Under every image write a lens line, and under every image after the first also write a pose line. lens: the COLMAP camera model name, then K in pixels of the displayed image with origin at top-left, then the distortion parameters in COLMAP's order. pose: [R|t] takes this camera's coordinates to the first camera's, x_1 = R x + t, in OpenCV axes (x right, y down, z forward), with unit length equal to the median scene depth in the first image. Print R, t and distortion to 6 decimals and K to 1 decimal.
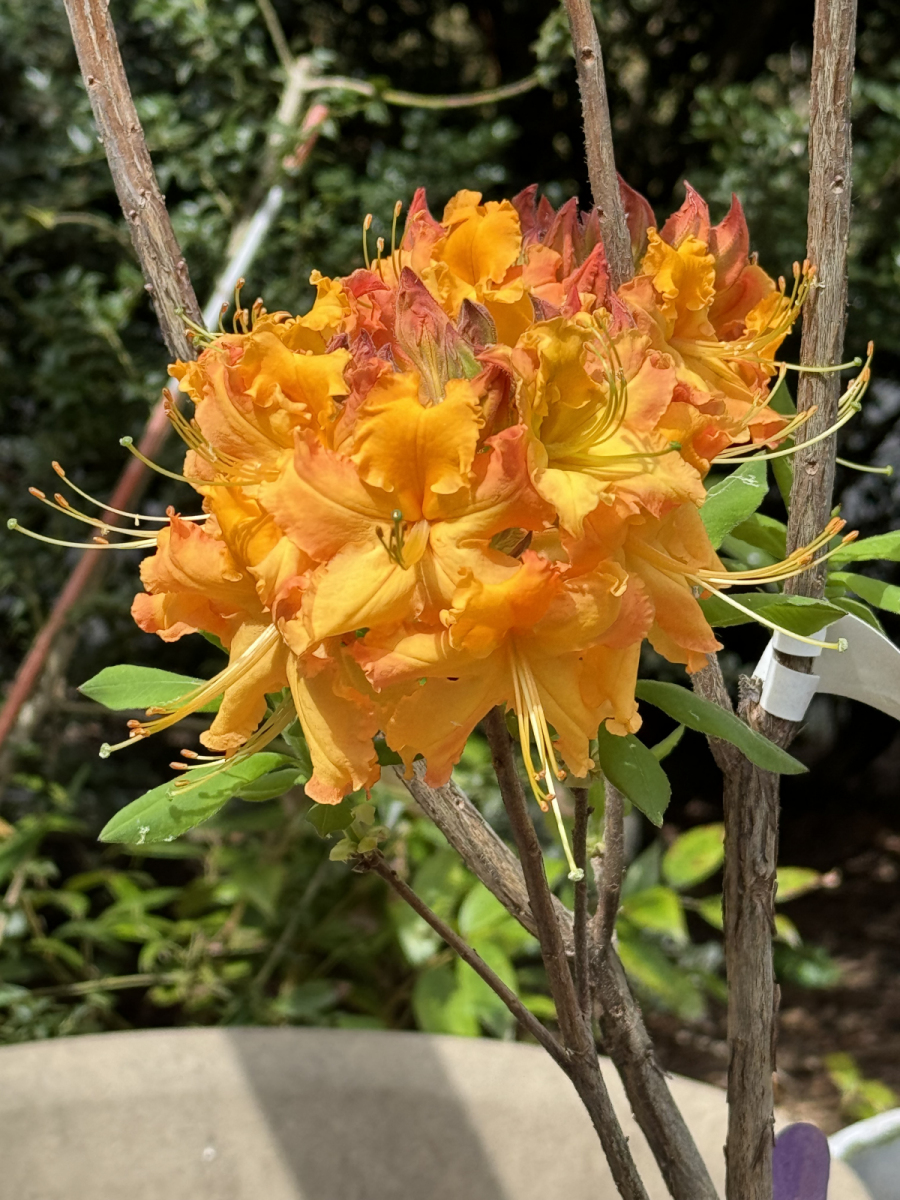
lens RADIAL K [[3400.5, 0, 450.0], [0, 3400.5, 600.0], [0, 0, 1]] dist [0.130665, 0.753615]
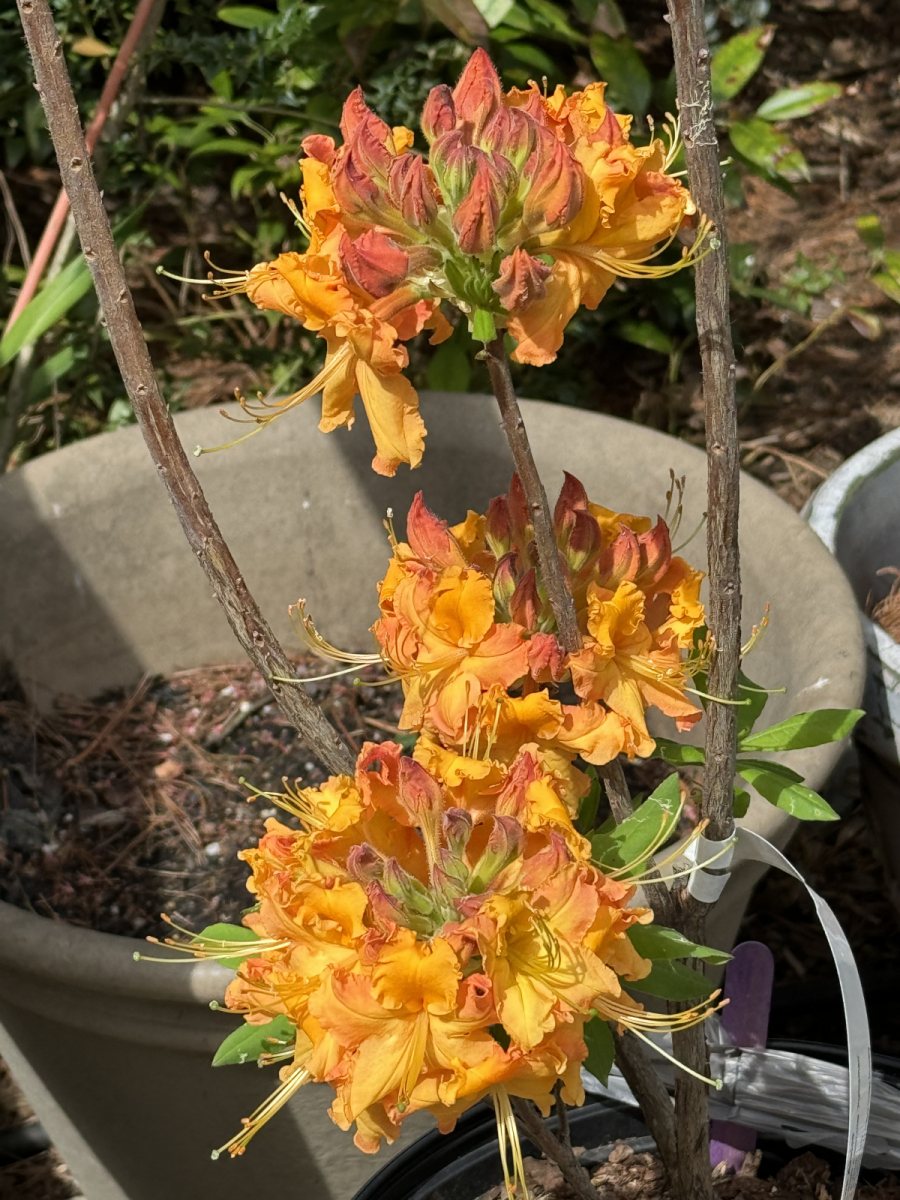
lens RADIAL K [[3400.5, 0, 450.0], [0, 3400.5, 600.0], [0, 0, 1]] dist [0.130665, 0.753615]
pose [[0.998494, -0.039571, -0.037993, 0.056198], [0.050950, 0.925659, 0.374912, -0.629499], [0.020332, -0.376284, 0.926281, -0.231398]]
